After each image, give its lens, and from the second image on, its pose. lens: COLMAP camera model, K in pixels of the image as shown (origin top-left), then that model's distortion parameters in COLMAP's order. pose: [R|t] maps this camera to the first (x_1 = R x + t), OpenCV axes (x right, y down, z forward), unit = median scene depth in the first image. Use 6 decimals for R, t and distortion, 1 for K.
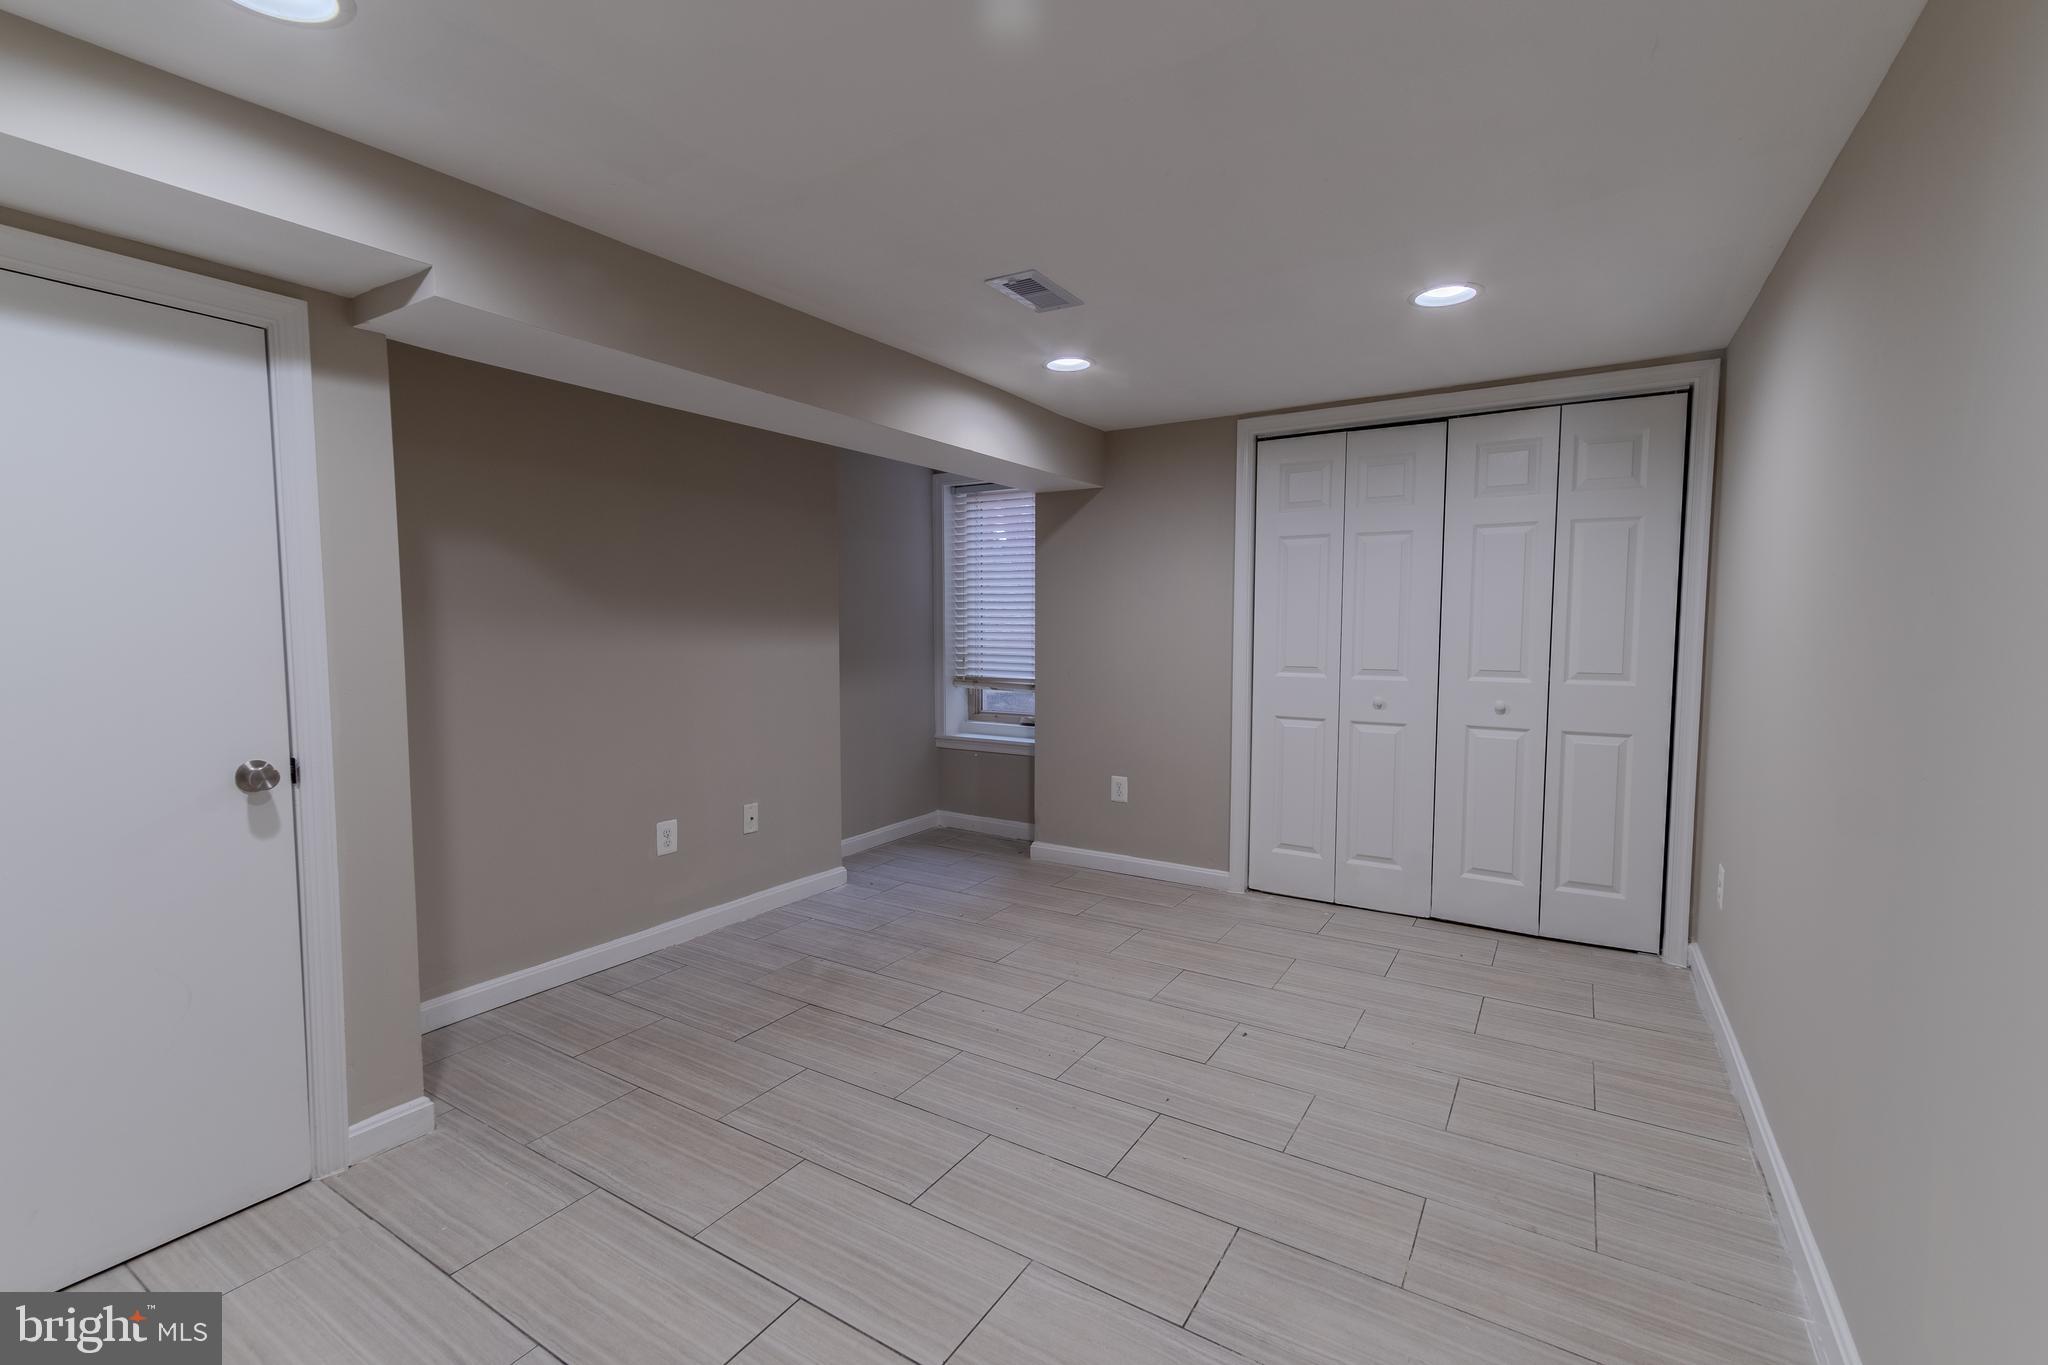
lens RADIAL K [[882.6, 0, 1015.4], [0, 882.6, 679.7], [0, 0, 1]] dist [0.008648, 0.000491]
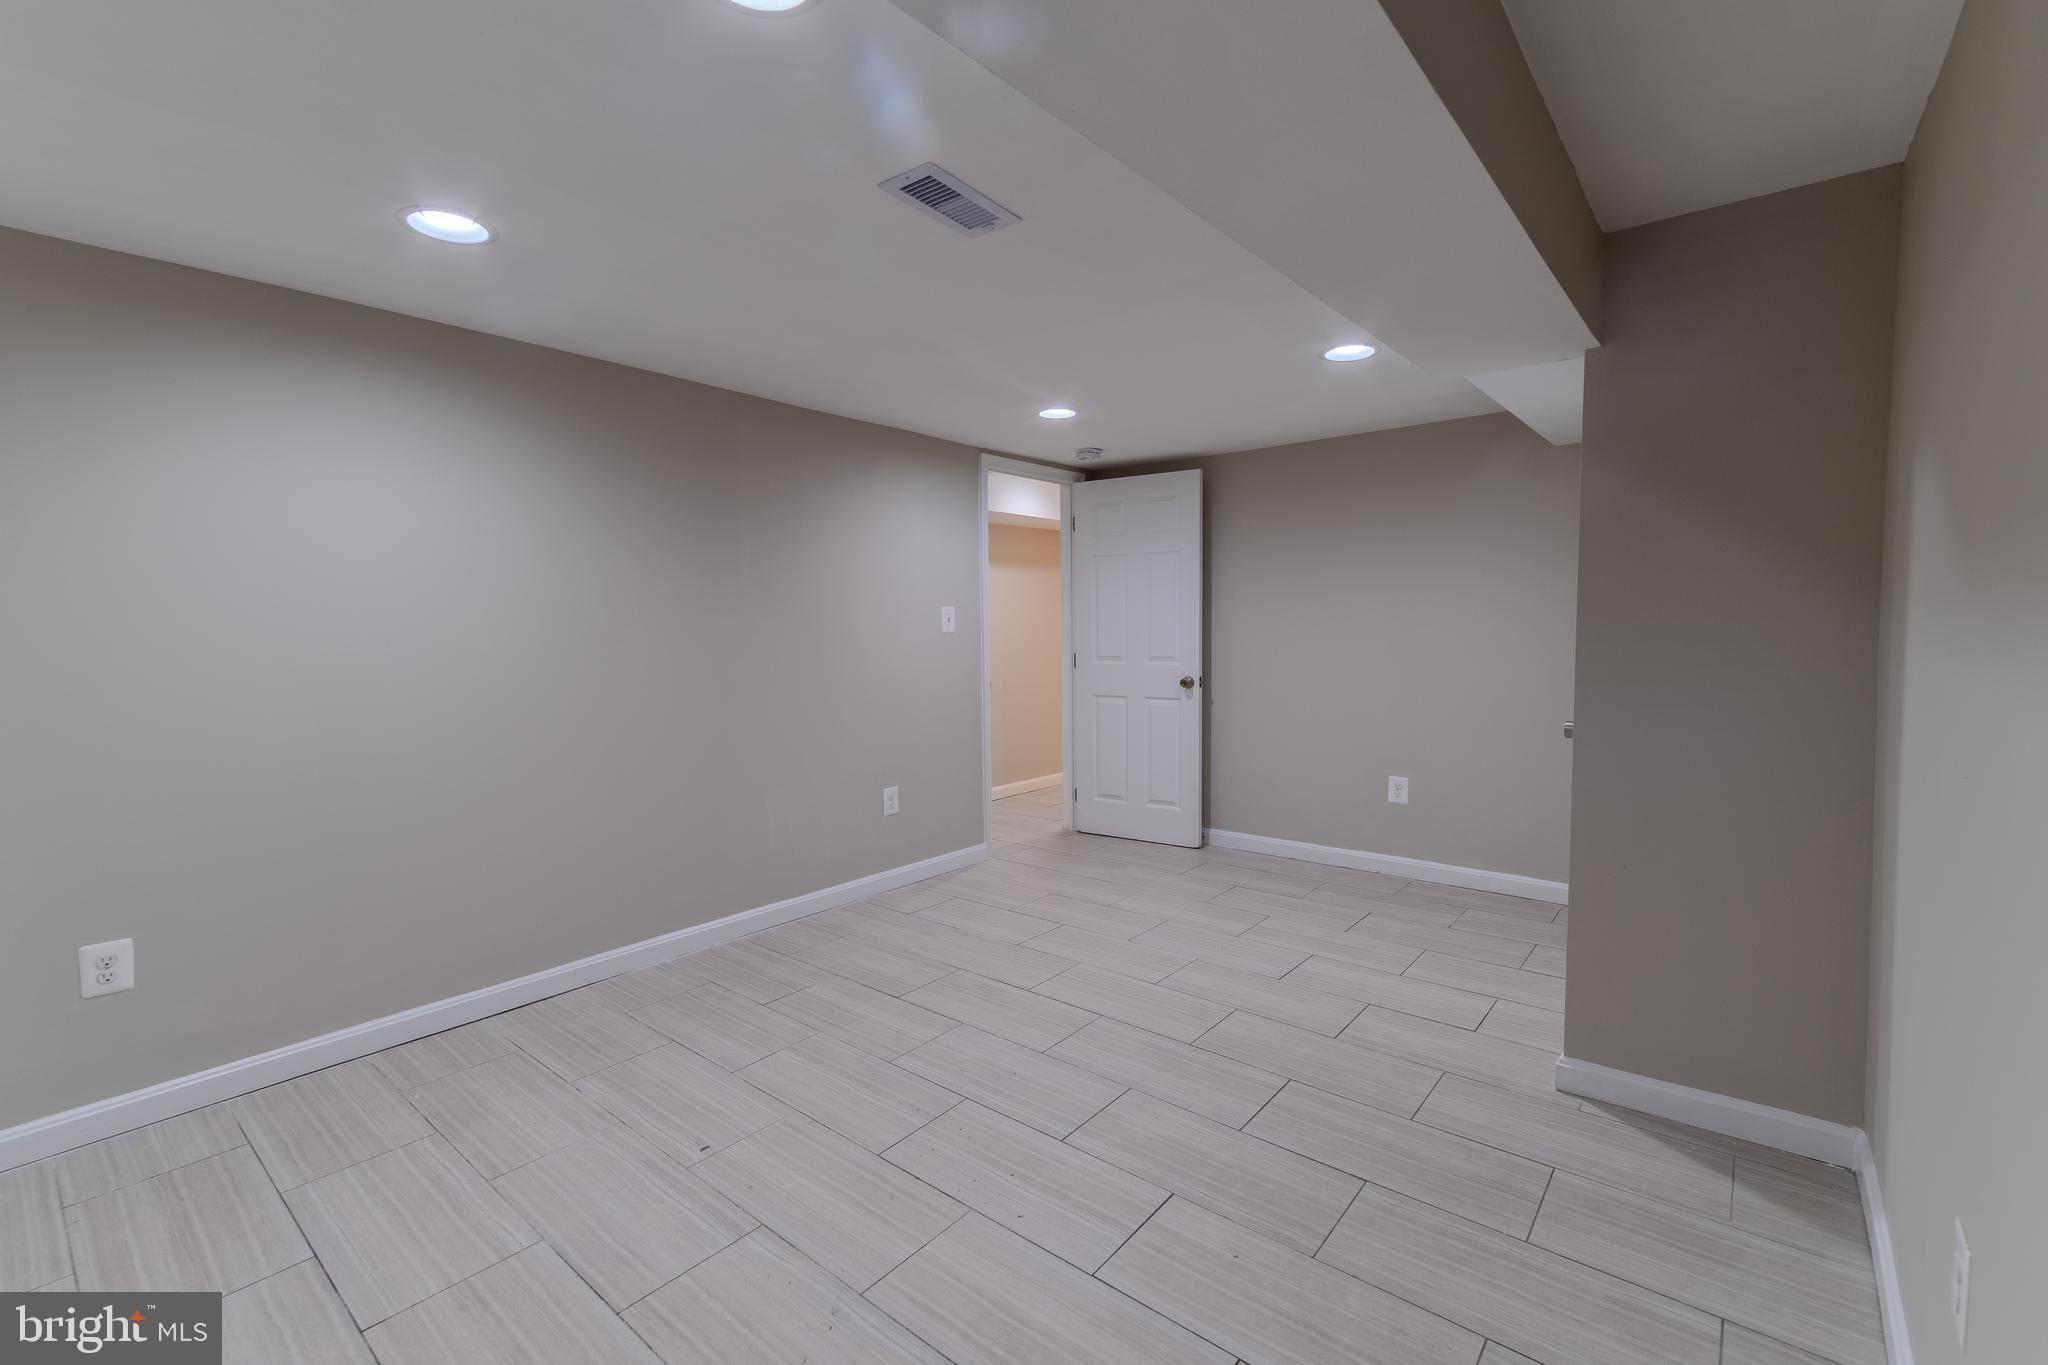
lens RADIAL K [[882.6, 0, 1015.4], [0, 882.6, 679.7], [0, 0, 1]] dist [0.008648, 0.000491]
pose [[-0.990550, 0.005603, 0.137039, -0.148091], [0.022951, 0.991848, 0.125345, -0.125982], [-0.135220, 0.127305, -0.982603, 1.966805]]
